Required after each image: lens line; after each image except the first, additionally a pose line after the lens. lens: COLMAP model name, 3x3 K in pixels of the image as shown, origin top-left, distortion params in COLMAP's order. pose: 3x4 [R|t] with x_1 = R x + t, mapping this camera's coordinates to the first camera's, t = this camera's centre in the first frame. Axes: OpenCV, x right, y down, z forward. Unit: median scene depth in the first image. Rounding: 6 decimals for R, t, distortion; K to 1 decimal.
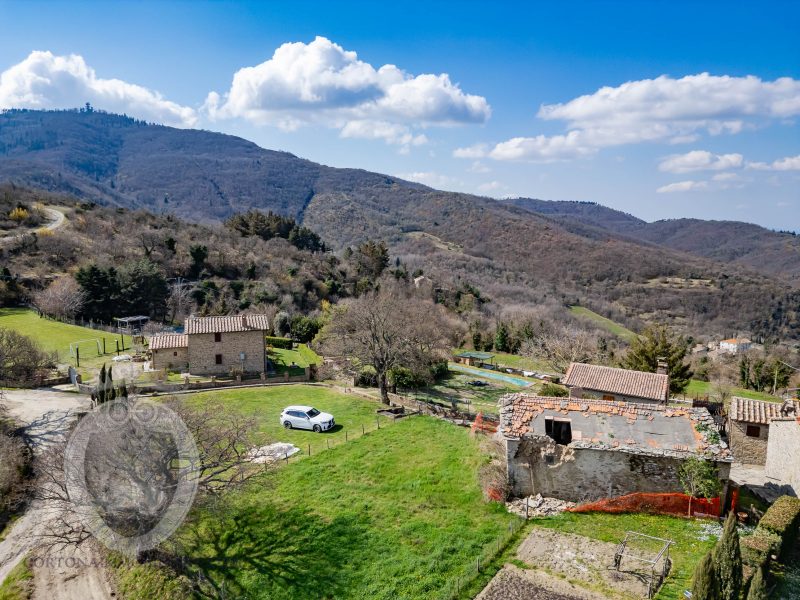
lens RADIAL K [[558.9, 0, 404.3], [0, 558.9, 302.8], [0, 0, 1]] dist [0.081552, -0.075948]
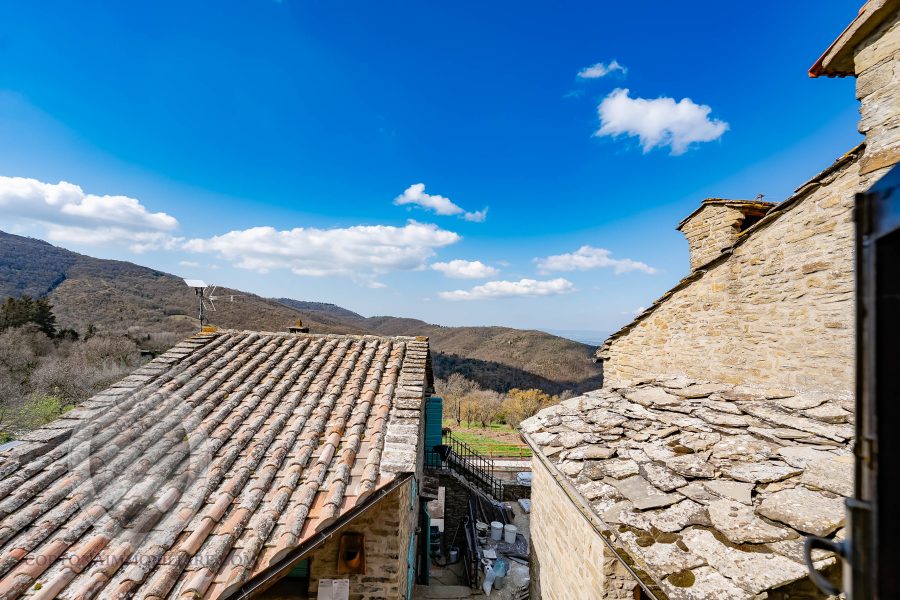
lens RADIAL K [[365.6, 0, 449.8], [0, 365.6, 316.8], [0, 0, 1]] dist [-0.002241, 0.000094]
pose [[0.814502, 0.032118, 0.579271, 0.041404], [0.053748, 0.989995, -0.130464, 0.009048], [-0.577665, 0.137398, 0.804627, 0.041865]]
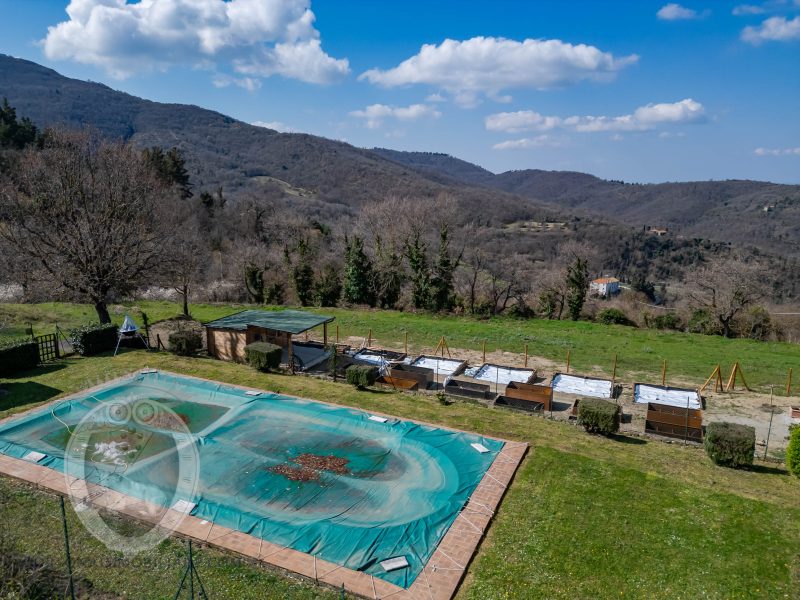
lens RADIAL K [[558.9, 0, 404.5], [0, 558.9, 299.6], [0, 0, 1]] dist [0.081552, -0.075948]
pose [[0.968658, -0.052809, 0.242719, 0.013516], [0.035282, 0.996483, 0.076000, 0.006809], [-0.245879, -0.065055, 0.967115, 0.075012]]
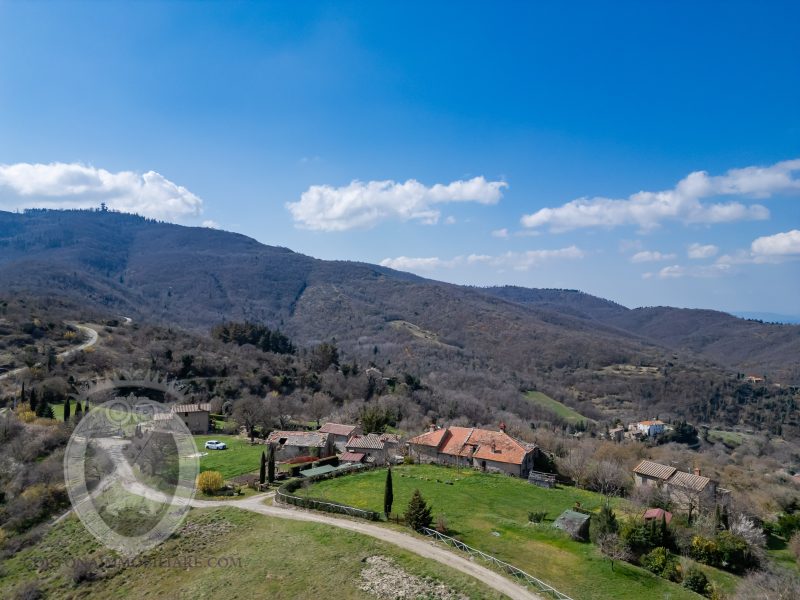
lens RADIAL K [[558.9, 0, 403.8], [0, 558.9, 301.5], [0, 0, 1]] dist [0.081552, -0.075948]
pose [[0.999998, -0.001764, -0.000093, 0.033454], [0.001730, 0.988870, -0.148775, -0.002852], [0.000355, 0.148775, 0.988871, -0.080357]]
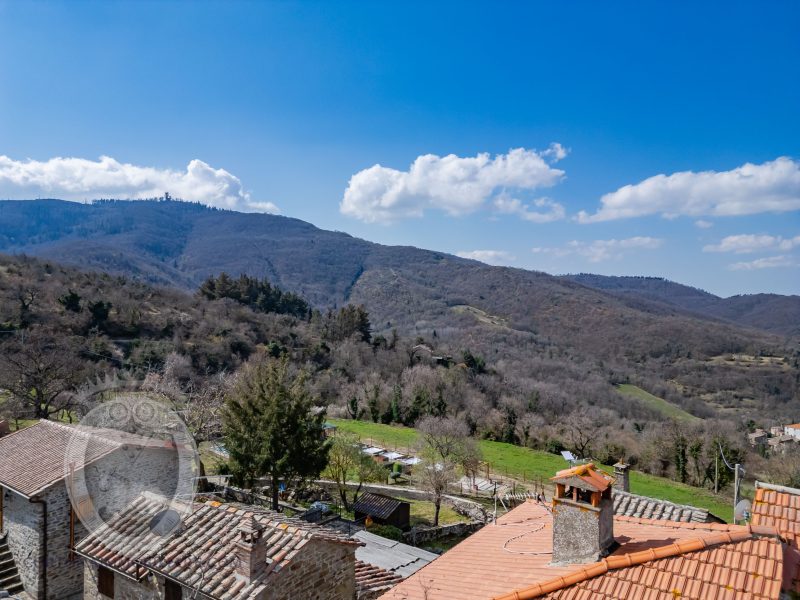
lens RADIAL K [[558.9, 0, 404.2], [0, 558.9, 302.8], [0, 0, 1]] dist [0.081552, -0.075948]
pose [[0.993133, -0.004414, -0.116904, 0.037211], [-0.011742, 0.990480, -0.137154, 0.003463], [0.116396, 0.137585, 0.983627, 0.025134]]
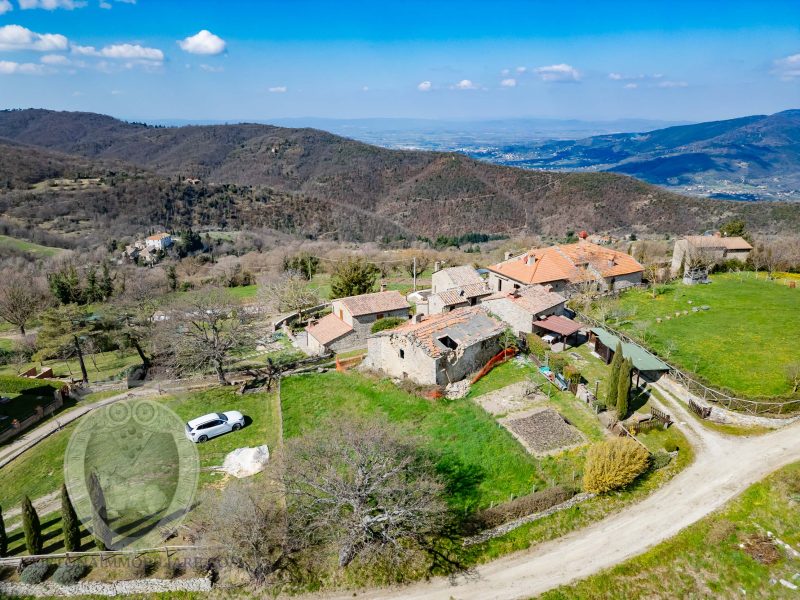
lens RADIAL K [[558.9, 0, 400.8], [0, 558.9, 308.3], [0, 0, 1]] dist [0.081552, -0.075948]
pose [[0.524984, -0.282946, 0.802704, -0.035621], [0.123191, 0.958453, 0.257276, -0.009963], [-0.842150, -0.036180, 0.538029, 0.009180]]
